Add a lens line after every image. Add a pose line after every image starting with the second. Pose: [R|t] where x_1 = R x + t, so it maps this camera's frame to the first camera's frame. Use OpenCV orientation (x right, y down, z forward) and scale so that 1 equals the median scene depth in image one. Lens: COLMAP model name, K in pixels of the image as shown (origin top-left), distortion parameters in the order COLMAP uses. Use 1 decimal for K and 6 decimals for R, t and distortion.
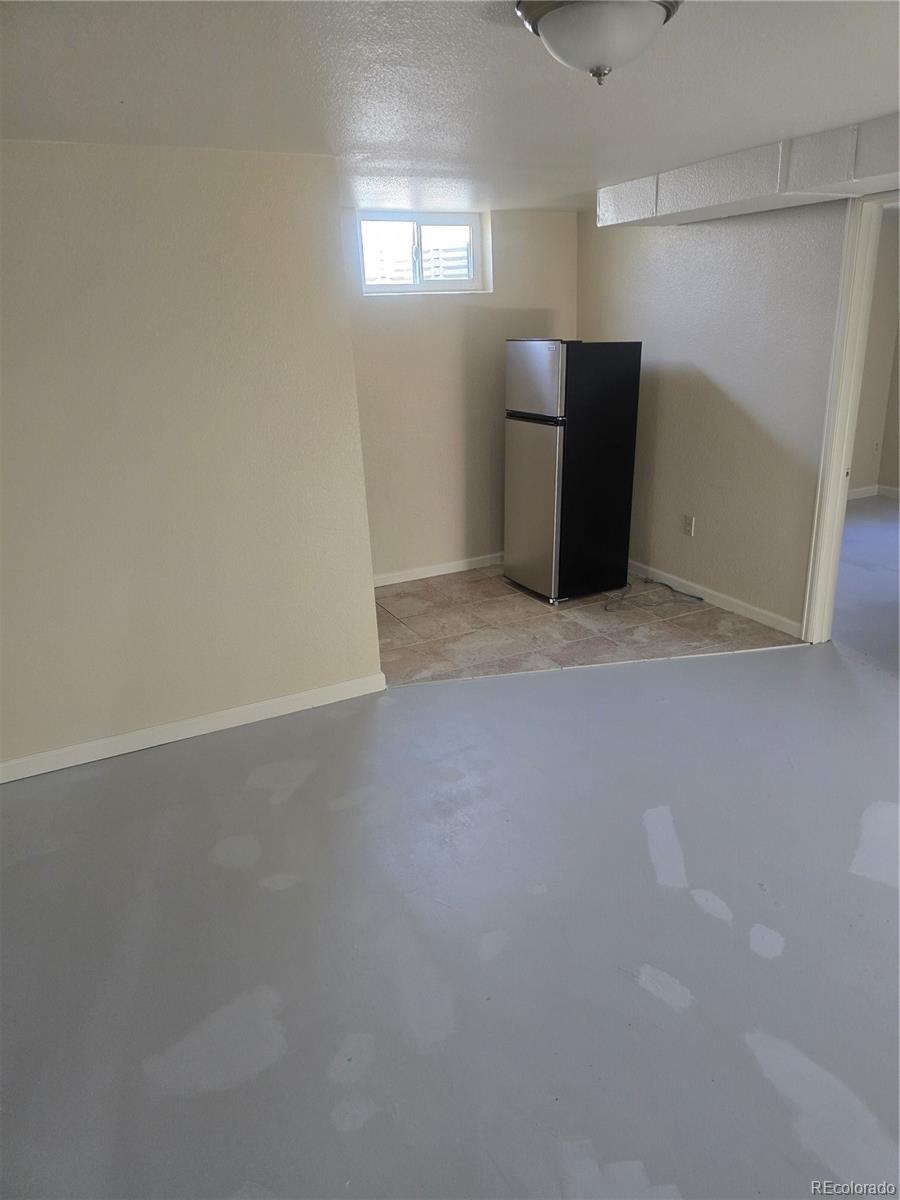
lens RADIAL K [[813.8, 0, 457.2], [0, 813.8, 599.6], [0, 0, 1]] dist [0.062776, -0.063828]
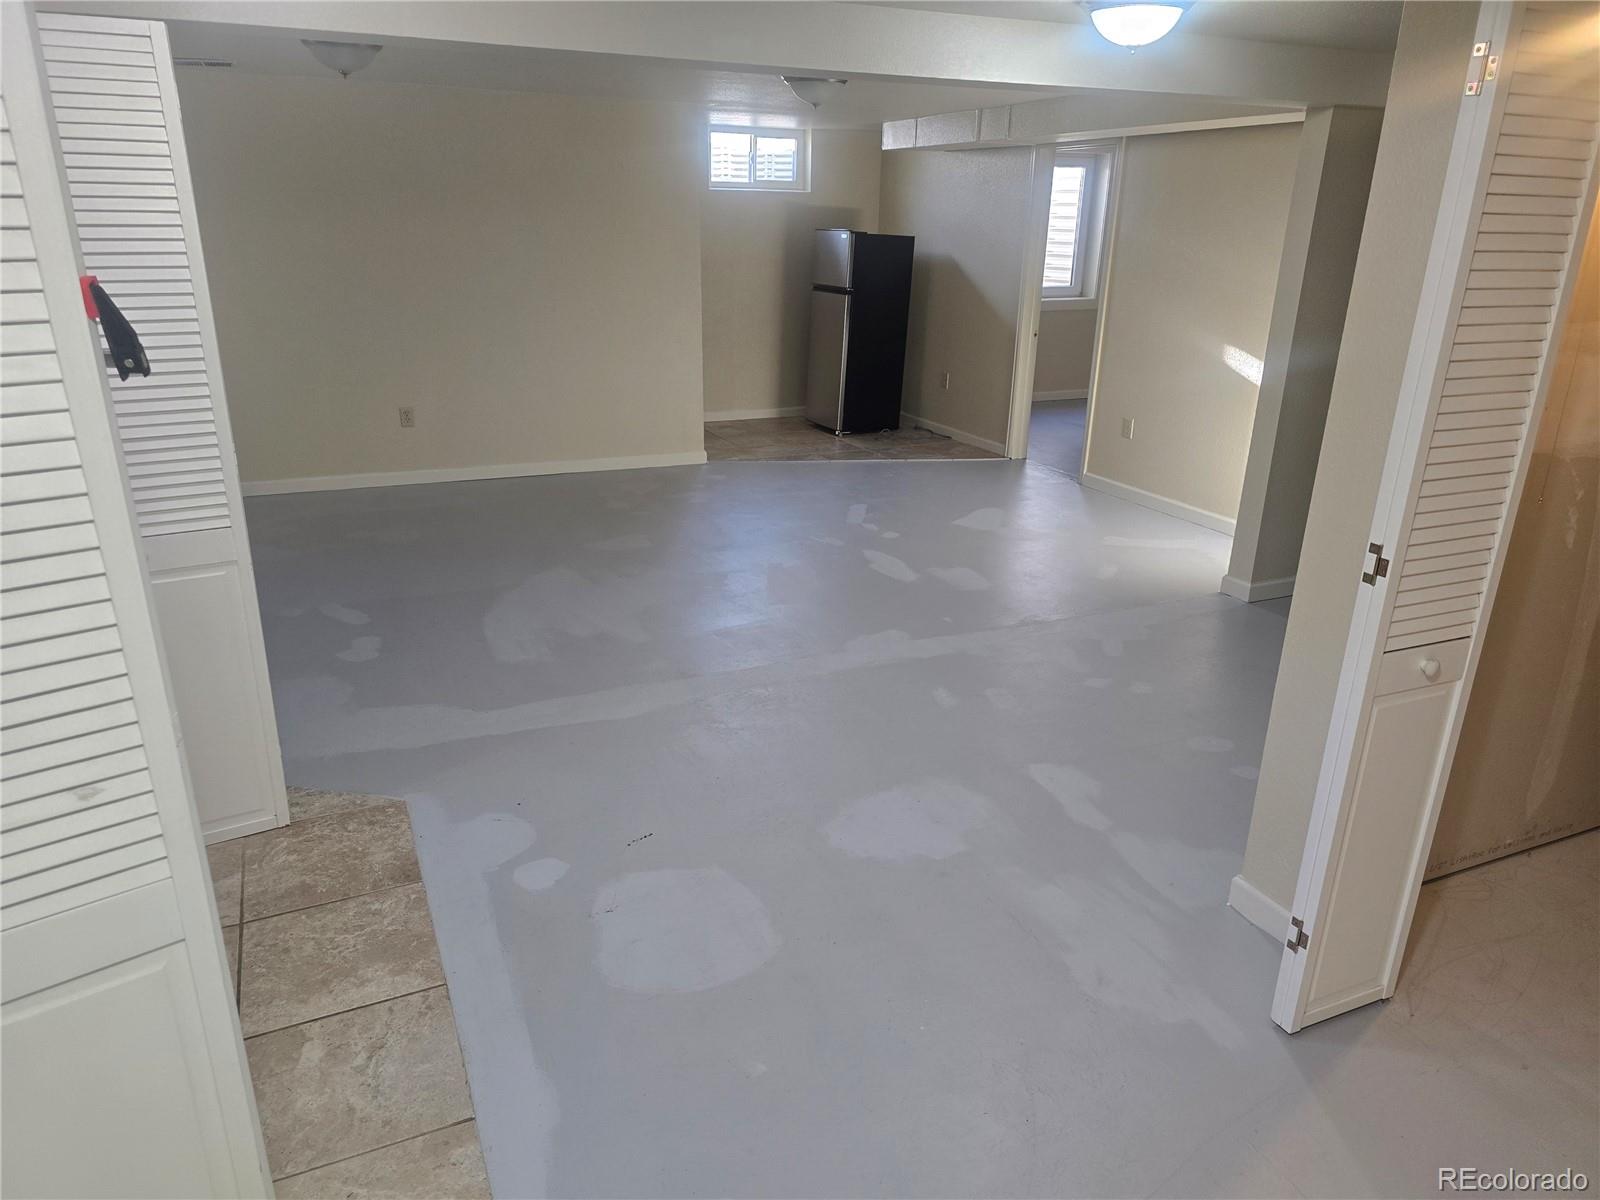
lens RADIAL K [[1085.1, 0, 789.8], [0, 1085.1, 601.9], [0, 0, 1]] dist [0.062776, -0.063828]
pose [[0.997636, 0.067459, -0.013120, 0.079639], [-0.067362, 0.997699, 0.007714, 0.258727], [0.013610, -0.006812, 0.999884, -0.729378]]
